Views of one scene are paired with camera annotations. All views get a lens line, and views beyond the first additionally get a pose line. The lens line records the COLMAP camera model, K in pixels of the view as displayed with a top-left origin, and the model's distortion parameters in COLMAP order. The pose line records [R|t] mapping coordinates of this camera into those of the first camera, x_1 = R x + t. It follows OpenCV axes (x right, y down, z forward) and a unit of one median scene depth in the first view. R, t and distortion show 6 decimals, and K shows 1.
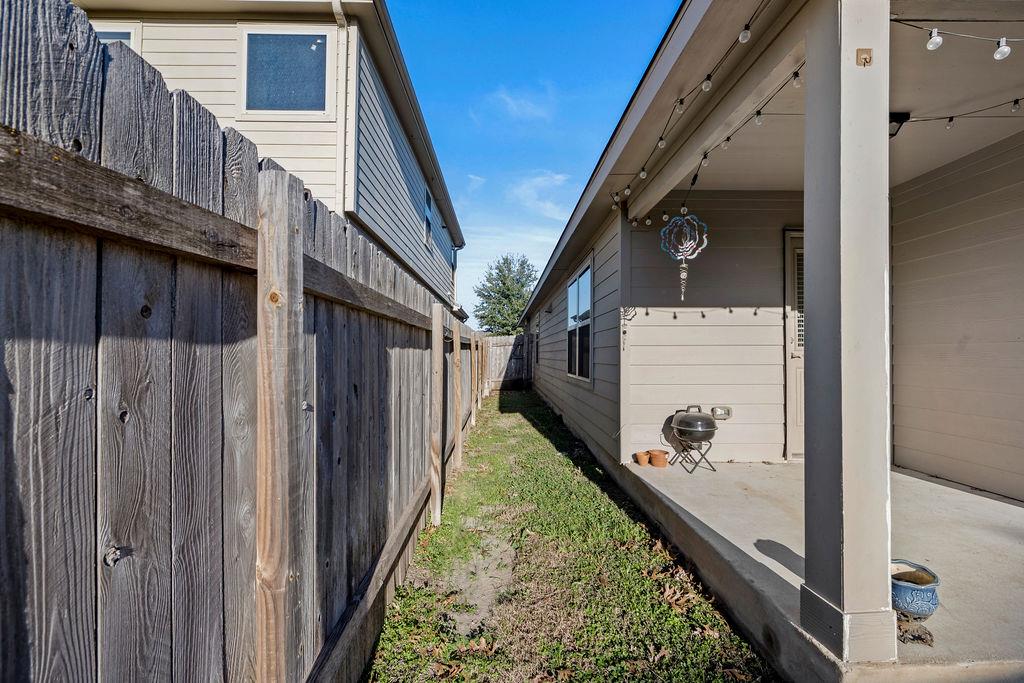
lens RADIAL K [[428.9, 0, 512.0], [0, 428.9, 341.5], [0, 0, 1]] dist [-0.018756, -0.000181]
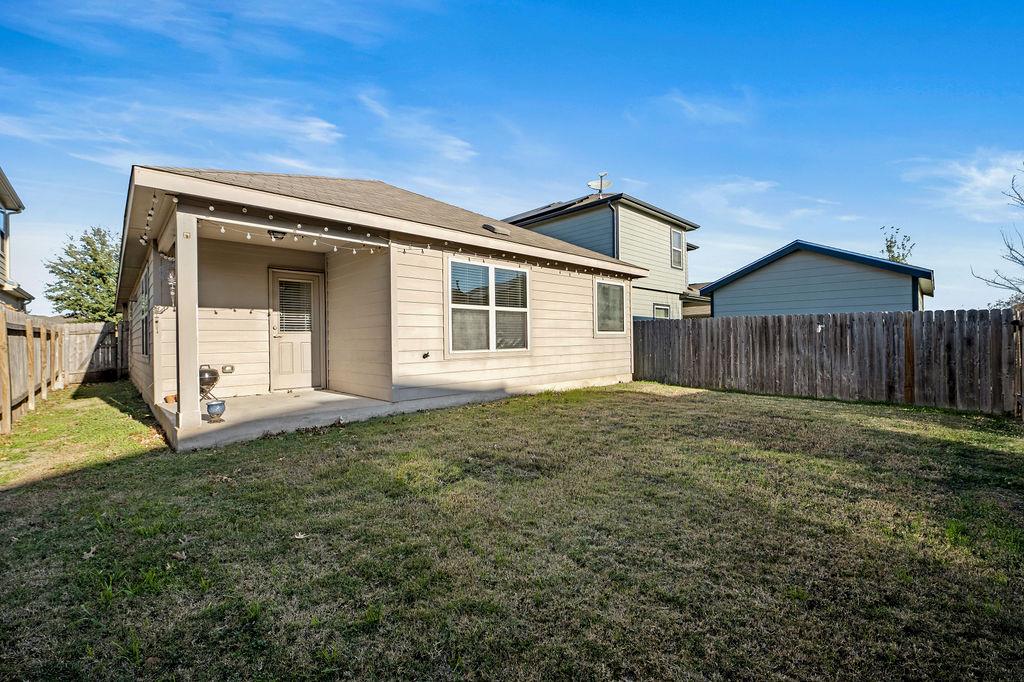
lens RADIAL K [[428.9, 0, 512.0], [0, 428.9, 341.0], [0, 0, 1]] dist [-0.018756, -0.000181]
pose [[0.736875, -0.013720, 0.675889, 0.041021], [-0.002356, 0.999736, 0.022862, 0.002473], [-0.676025, -0.018439, 0.736648, -0.252266]]
